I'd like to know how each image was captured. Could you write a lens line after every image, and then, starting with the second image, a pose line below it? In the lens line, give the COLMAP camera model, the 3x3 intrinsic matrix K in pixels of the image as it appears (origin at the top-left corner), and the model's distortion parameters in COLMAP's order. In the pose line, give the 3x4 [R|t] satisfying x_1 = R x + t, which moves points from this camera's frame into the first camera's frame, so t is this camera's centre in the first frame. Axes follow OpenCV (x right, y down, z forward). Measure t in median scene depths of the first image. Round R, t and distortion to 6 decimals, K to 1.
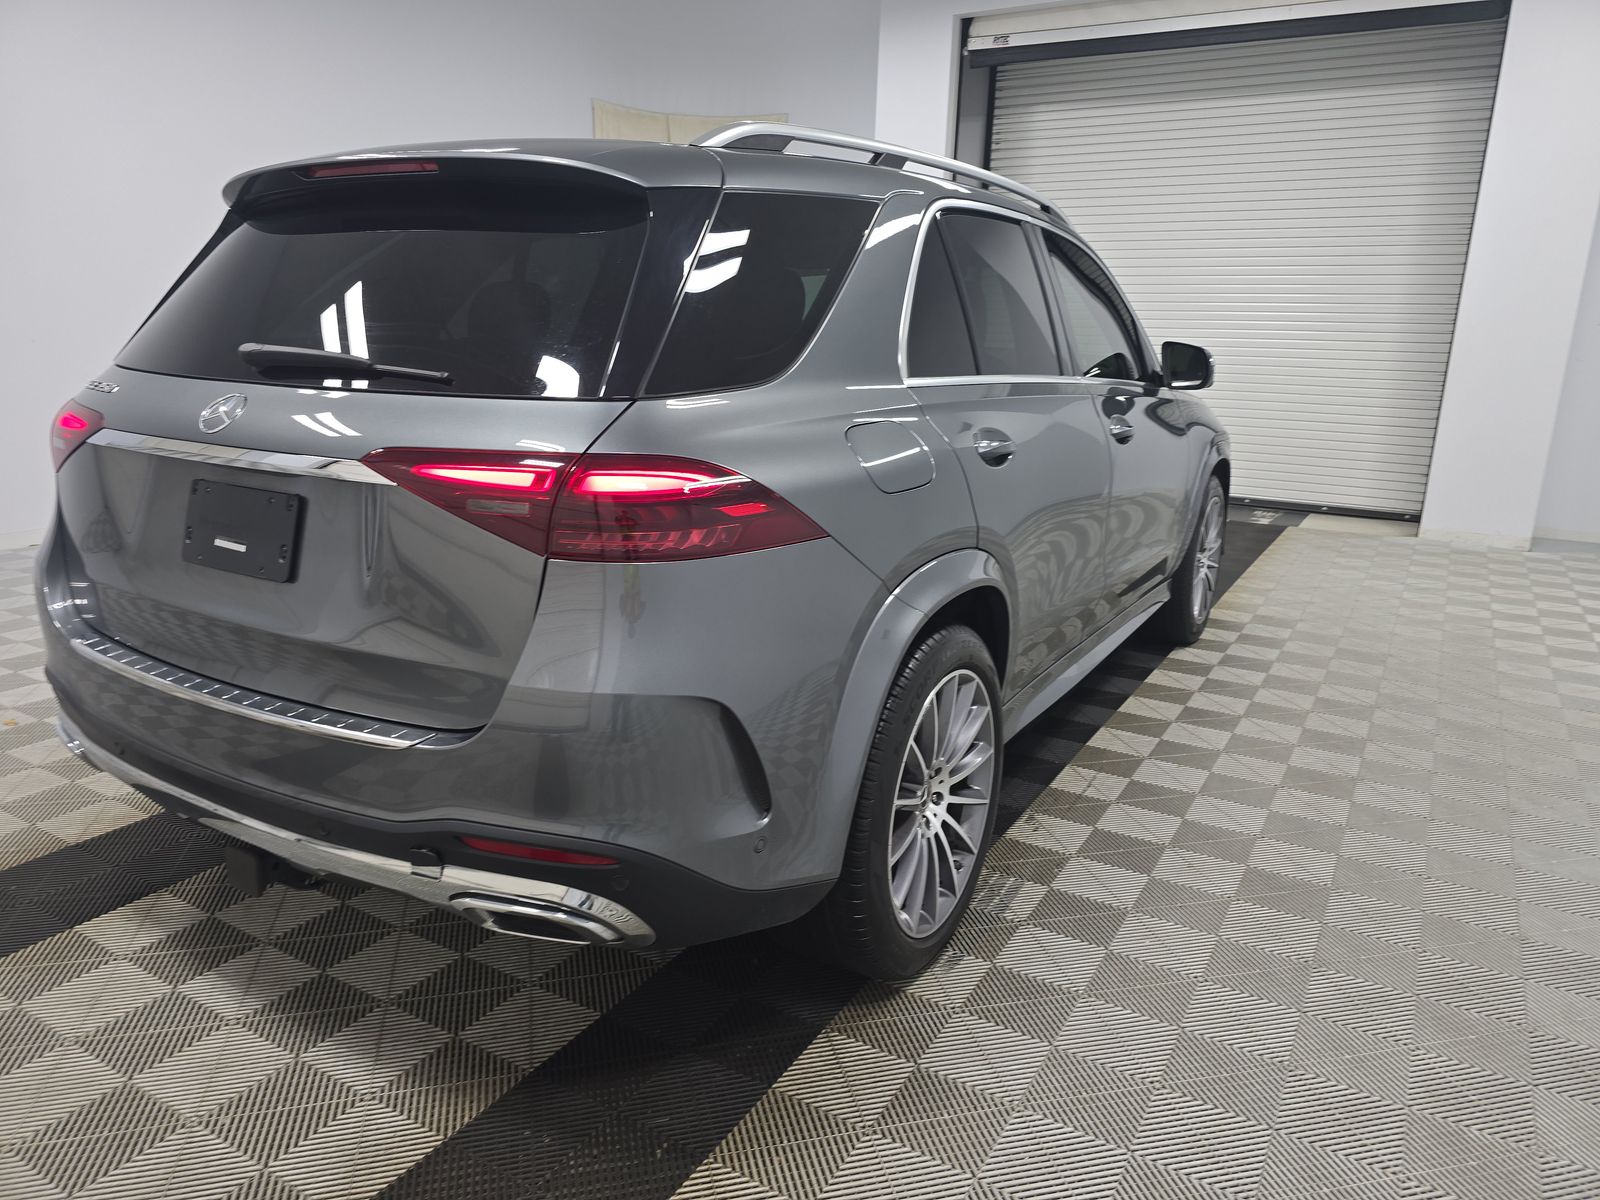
lens RADIAL K [[1083.7, 0, 794.8], [0, 1083.7, 588.6], [0, 0, 1]] dist [0.029180, -0.004898]
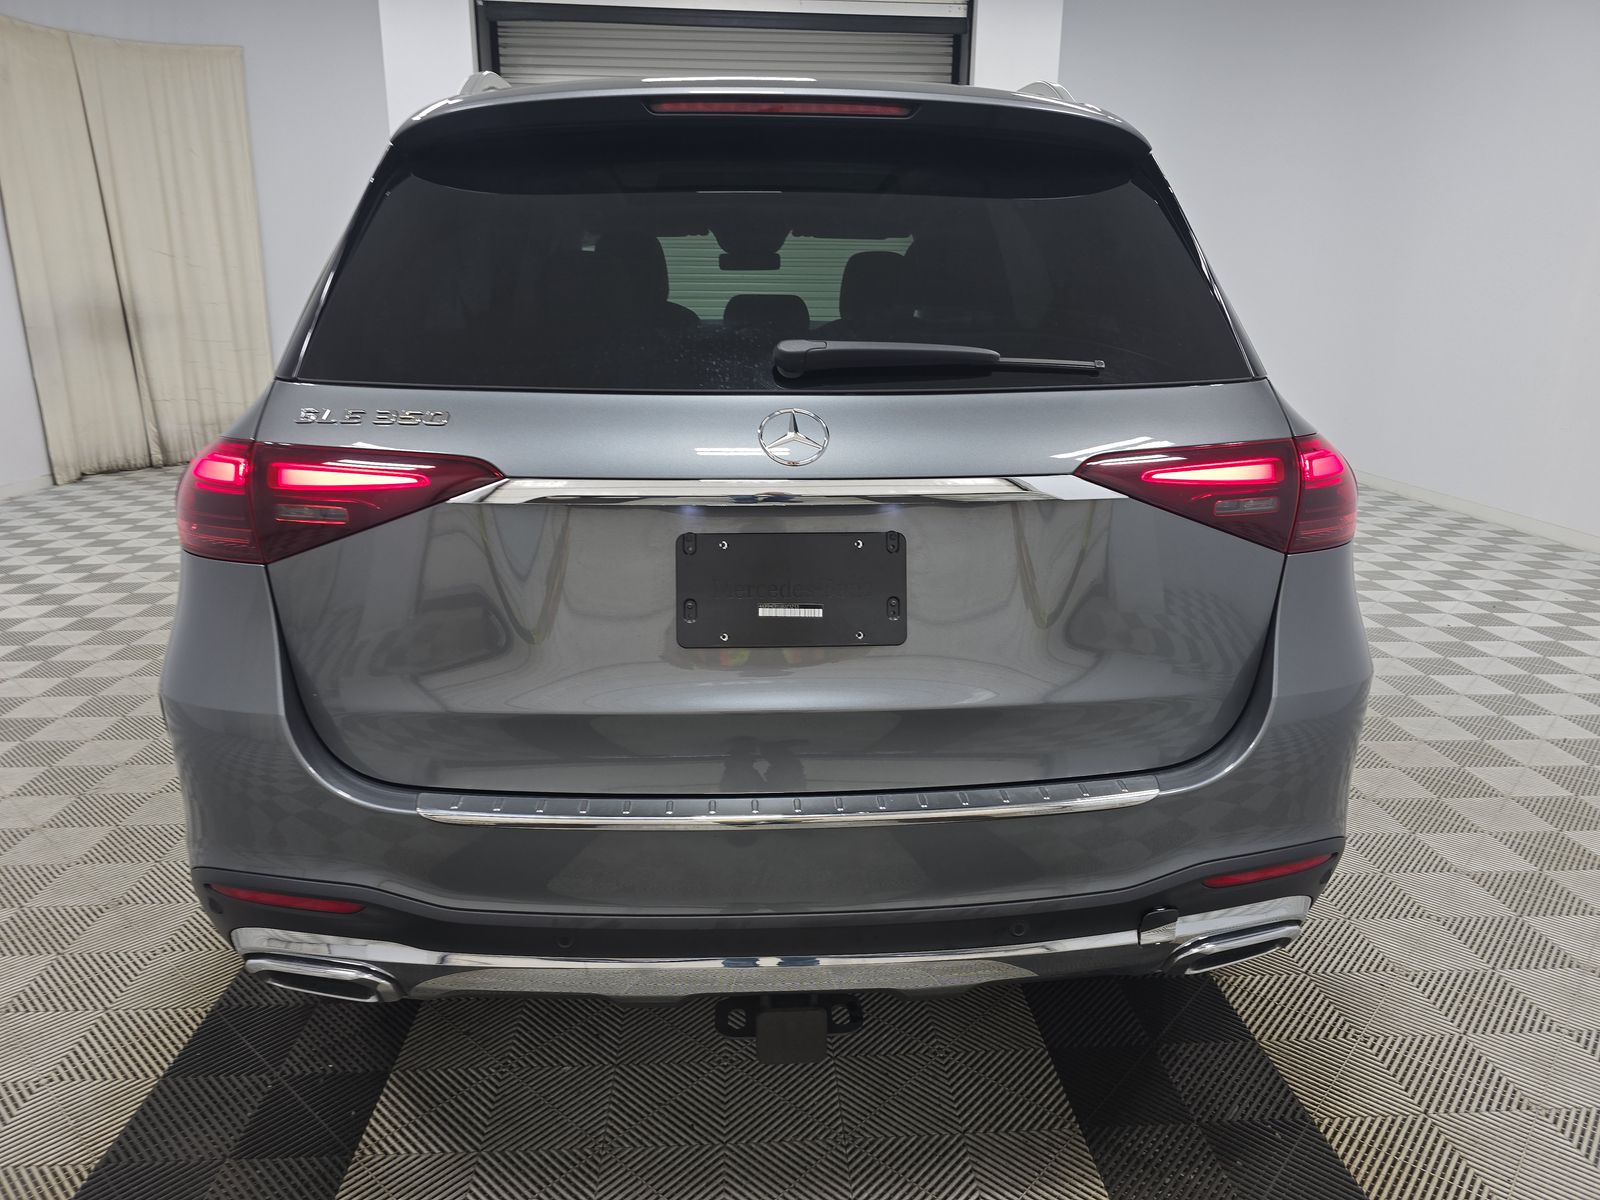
lens RADIAL K [[1083.7, 0, 794.8], [0, 1083.7, 588.6], [0, 0, 1]] dist [0.029180, -0.004898]
pose [[0.824500, -0.167367, 0.540544, -0.908390], [0.153300, 0.985601, 0.071338, -0.108197], [-0.544701, 0.024047, 0.838286, 0.373087]]
